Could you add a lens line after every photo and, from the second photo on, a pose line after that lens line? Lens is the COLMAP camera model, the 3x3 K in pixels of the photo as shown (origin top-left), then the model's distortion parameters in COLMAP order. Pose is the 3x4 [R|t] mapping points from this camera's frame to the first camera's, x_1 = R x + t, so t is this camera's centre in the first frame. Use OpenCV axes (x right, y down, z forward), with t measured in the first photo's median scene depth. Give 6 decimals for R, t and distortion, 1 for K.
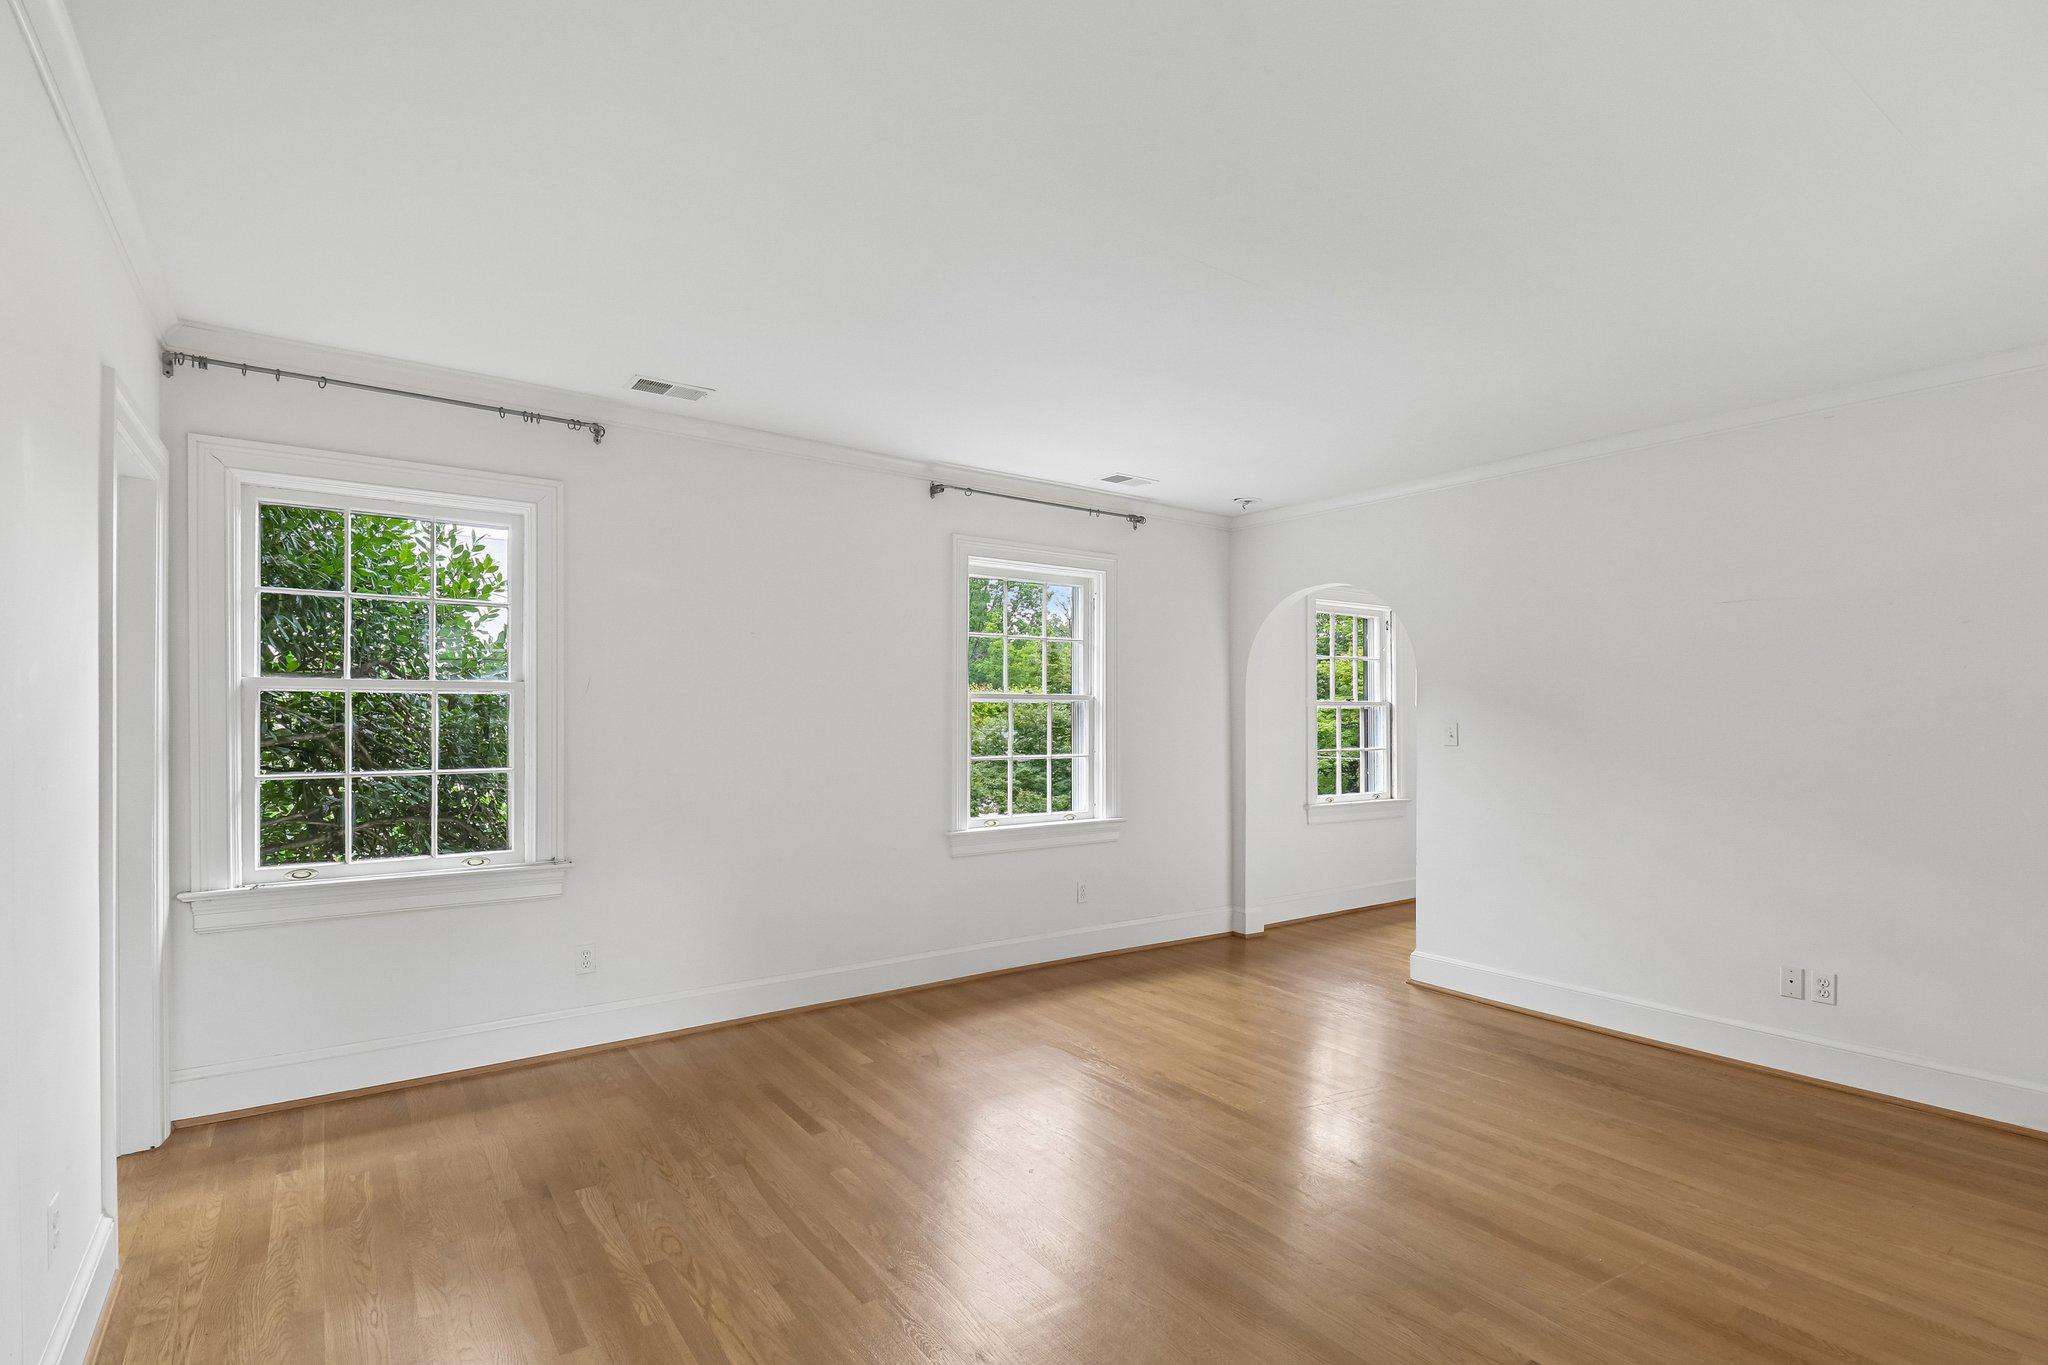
lens RADIAL K [[952.0, 0, 1001.5], [0, 952.0, 717.6], [0, 0, 1]] dist [0.003030, -0.000116]
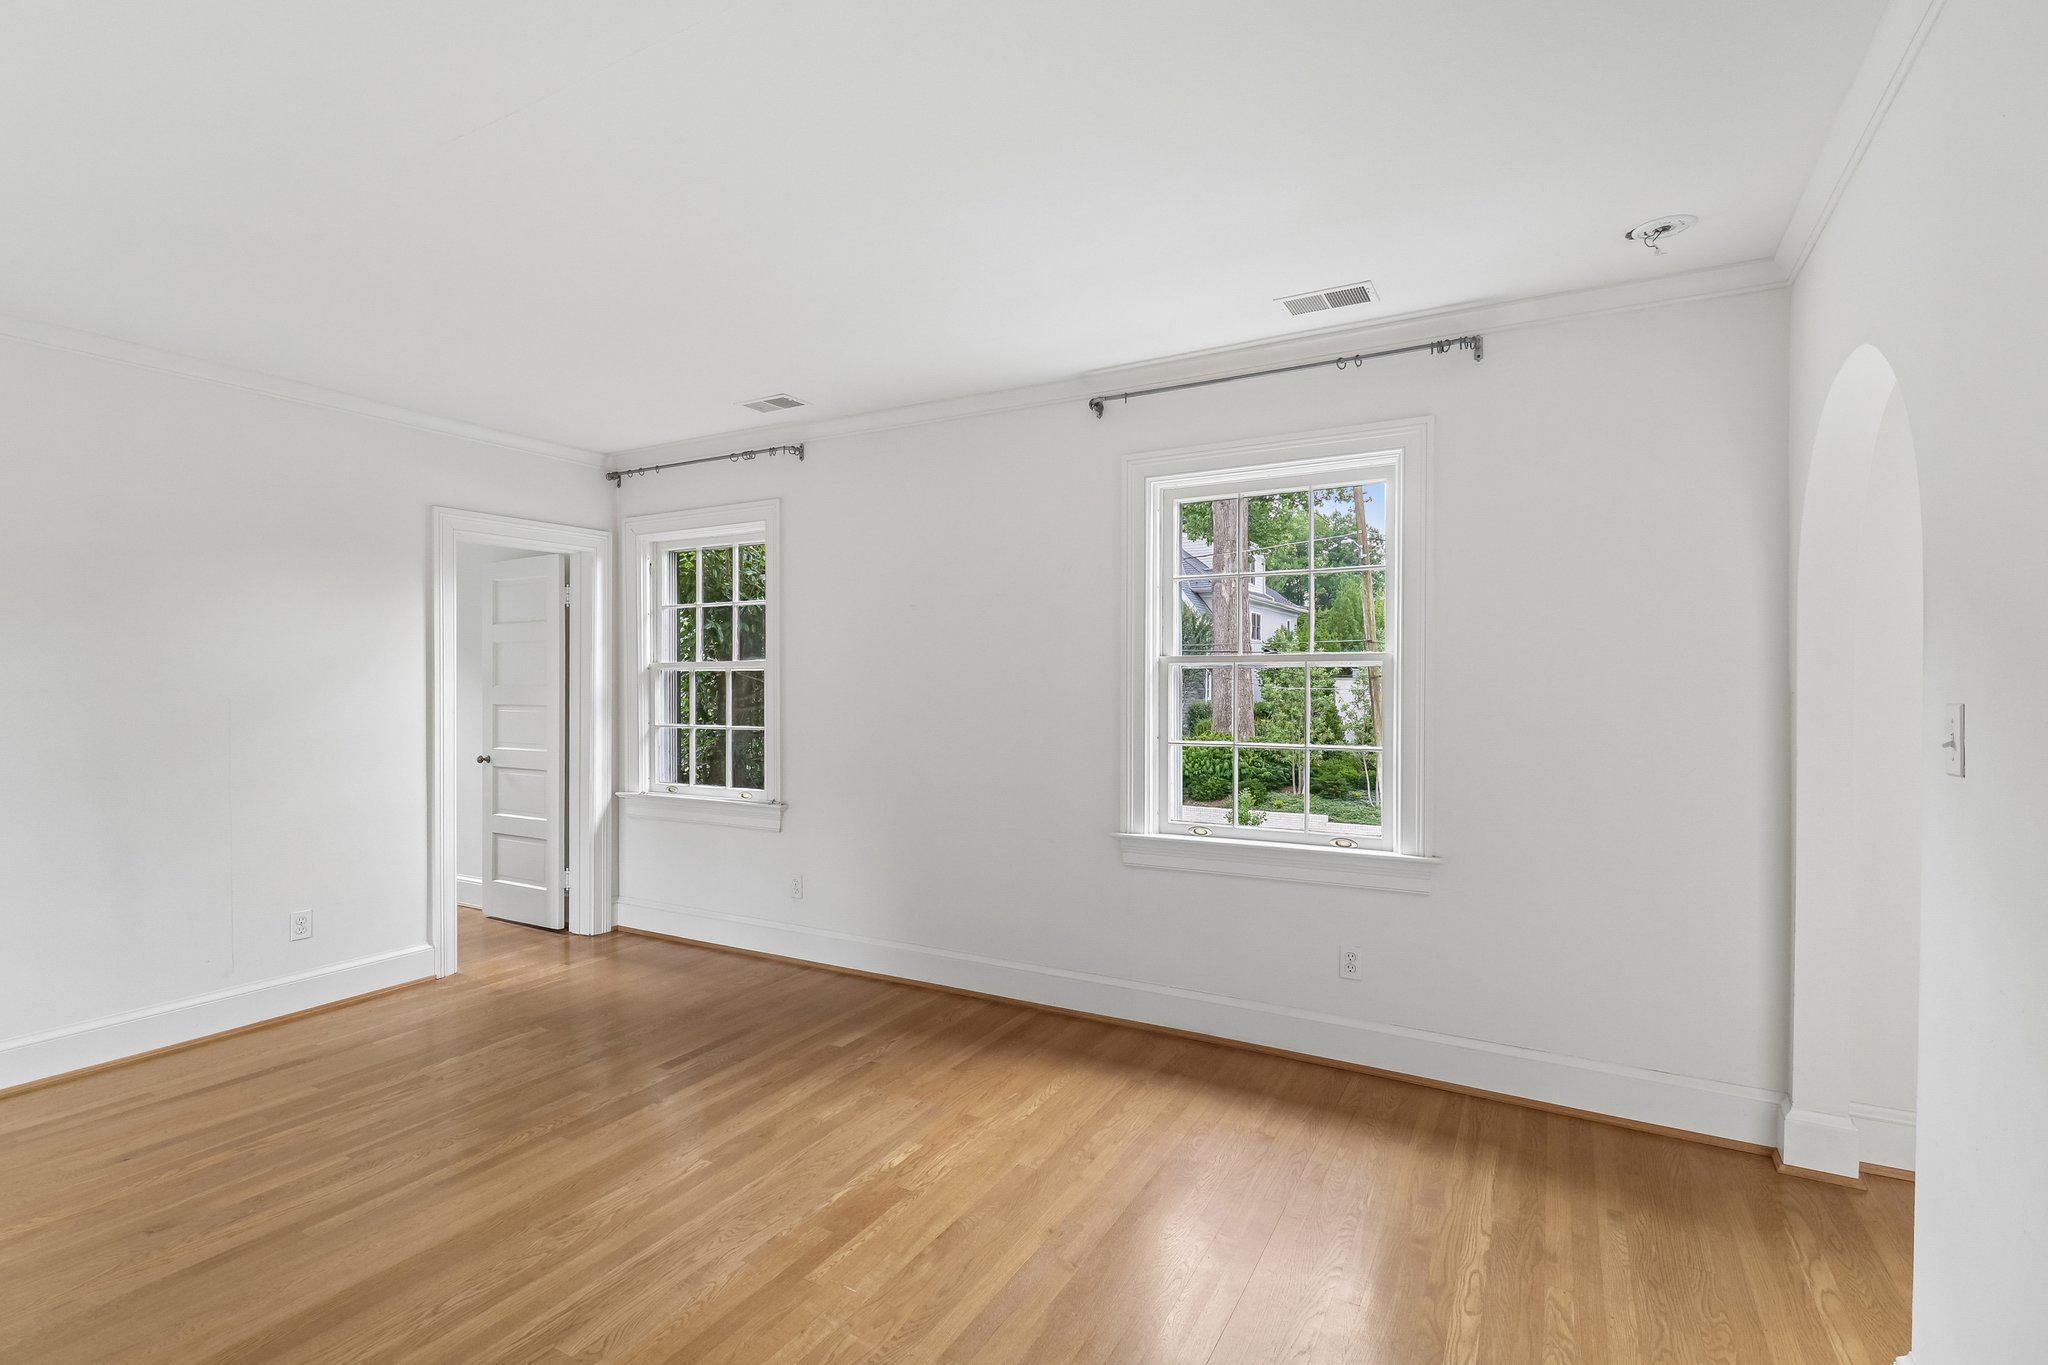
lens RADIAL K [[950.8, 0, 996.7], [0, 950.8, 694.4], [0, 0, 1]] dist [0.004617, -0.008032]
pose [[0.431238, 0.005539, -0.902221, 0.767043], [-0.001874, 0.999984, 0.005243, 0.001322], [0.902236, -0.000570, 0.431241, 0.704249]]
